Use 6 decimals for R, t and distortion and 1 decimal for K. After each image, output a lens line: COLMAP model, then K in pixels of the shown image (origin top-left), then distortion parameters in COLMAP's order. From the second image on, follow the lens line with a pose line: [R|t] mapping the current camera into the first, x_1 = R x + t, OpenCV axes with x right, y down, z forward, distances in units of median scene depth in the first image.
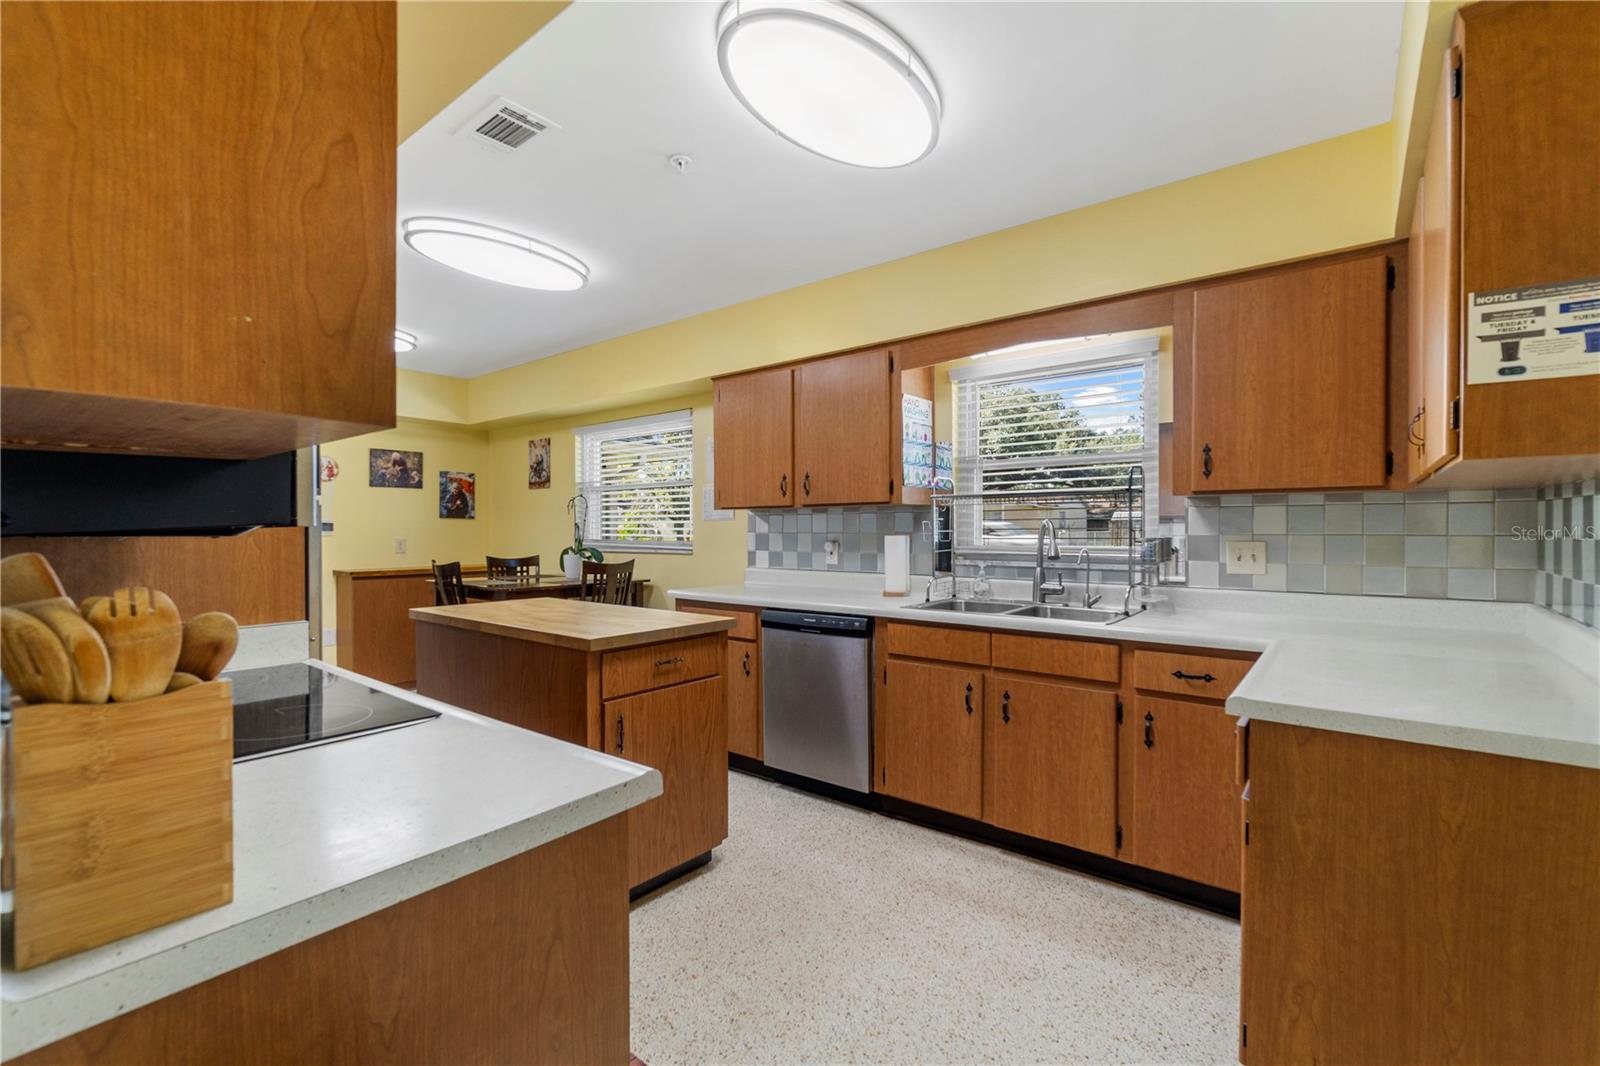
lens RADIAL K [[698.0, 0, 803.1], [0, 698.0, 533.9], [0, 0, 1]] dist [0.001086, 0.000304]
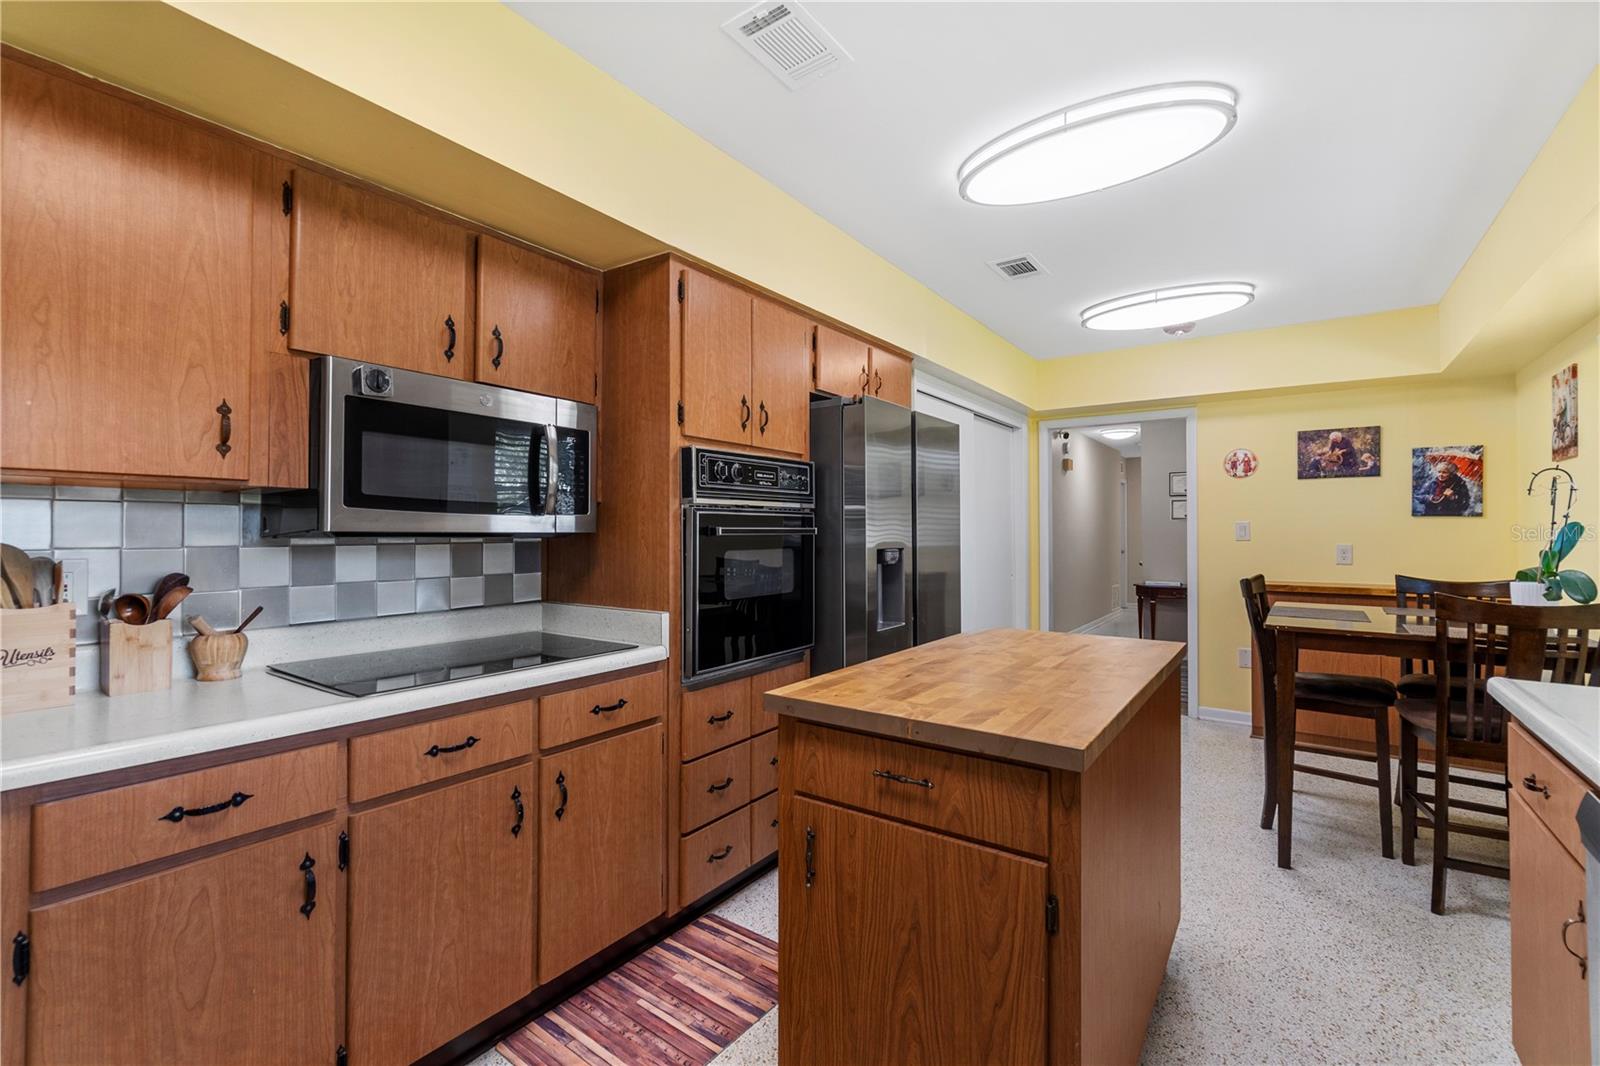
lens RADIAL K [[698.0, 0, 797.3], [0, 698.0, 528.0], [0, 0, 1]] dist [0.001086, 0.000304]
pose [[0.048724, -0.003562, -0.998806, 0.146381], [-0.007164, 0.999967, -0.003916, -0.004269], [0.998787, 0.007346, 0.048697, 0.371291]]
